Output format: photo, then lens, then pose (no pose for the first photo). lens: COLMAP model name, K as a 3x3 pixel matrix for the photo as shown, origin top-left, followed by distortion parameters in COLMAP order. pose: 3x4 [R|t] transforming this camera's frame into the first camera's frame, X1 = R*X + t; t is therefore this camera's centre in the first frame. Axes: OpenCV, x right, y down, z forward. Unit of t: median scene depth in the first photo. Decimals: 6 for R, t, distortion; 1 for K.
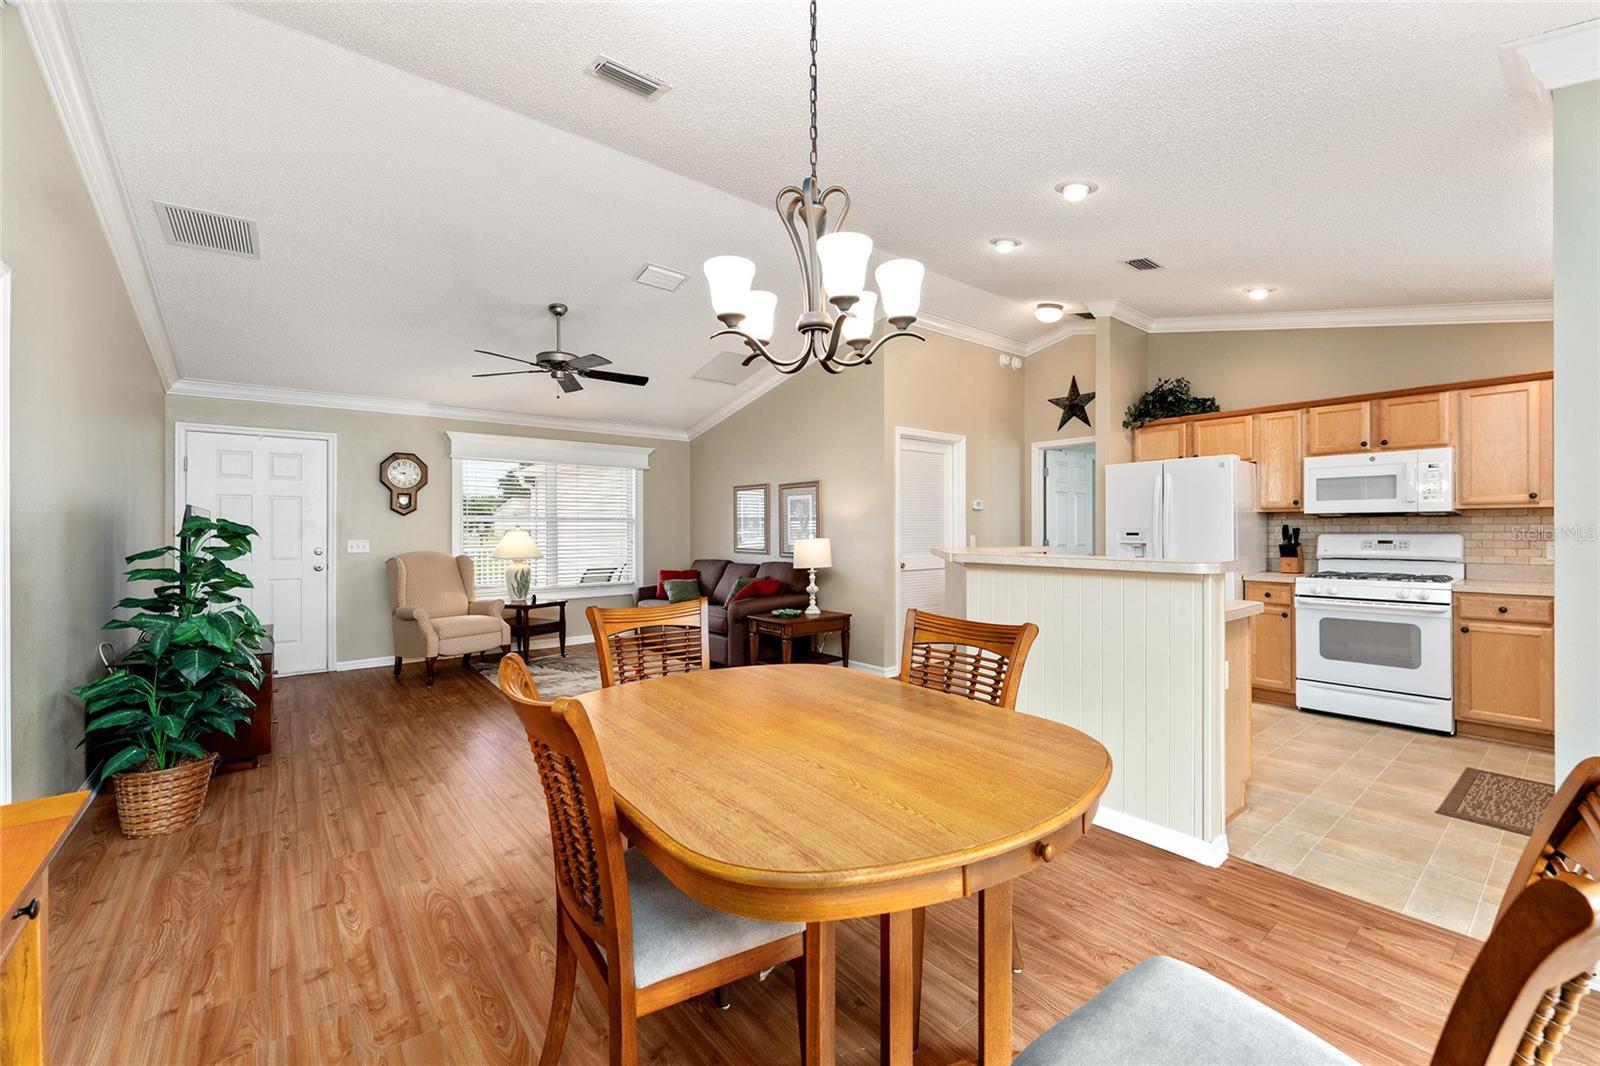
lens RADIAL K [[652.4, 0, 802.9], [0, 652.4, 527.7], [0, 0, 1]] dist [-0.000432, -0.000011]
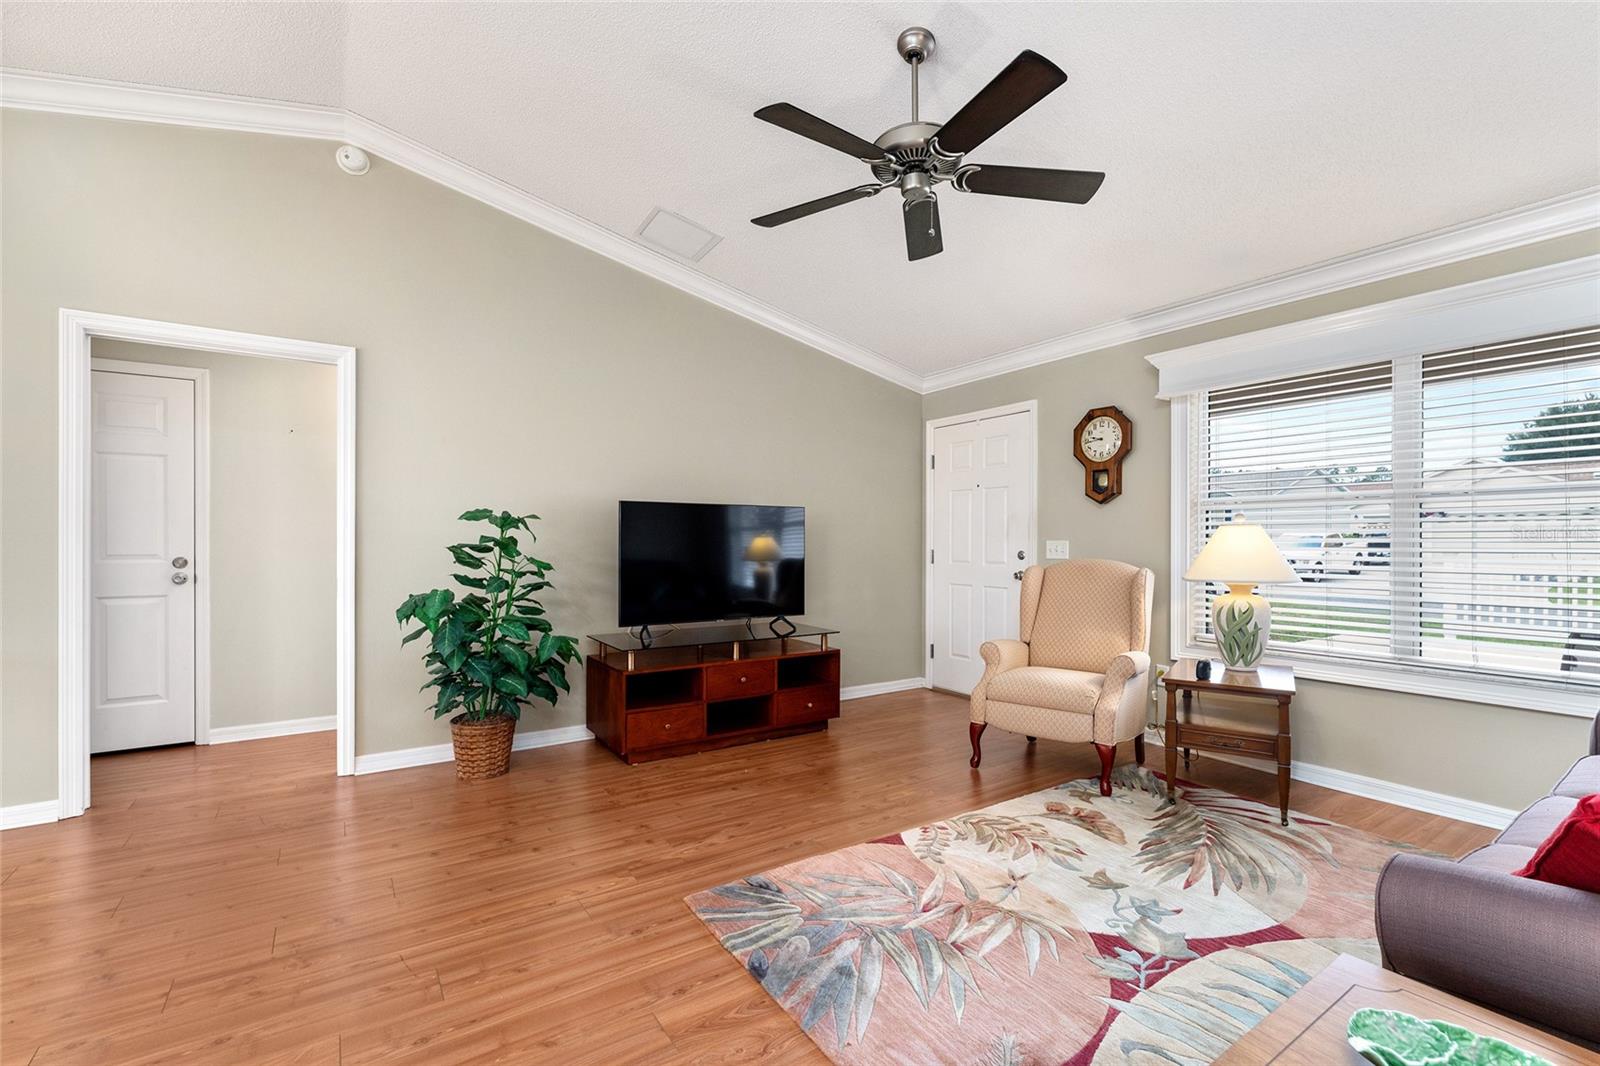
lens RADIAL K [[702.9, 0, 808.4], [0, 702.9, 540.7], [0, 0, 1]] dist [-0.001879, -0.000417]
pose [[-0.079714, 0.001194, -0.996817, 0.137752], [0.001139, 0.999999, 0.001107, 0.020780], [0.996817, -0.001047, -0.079715, 0.962053]]
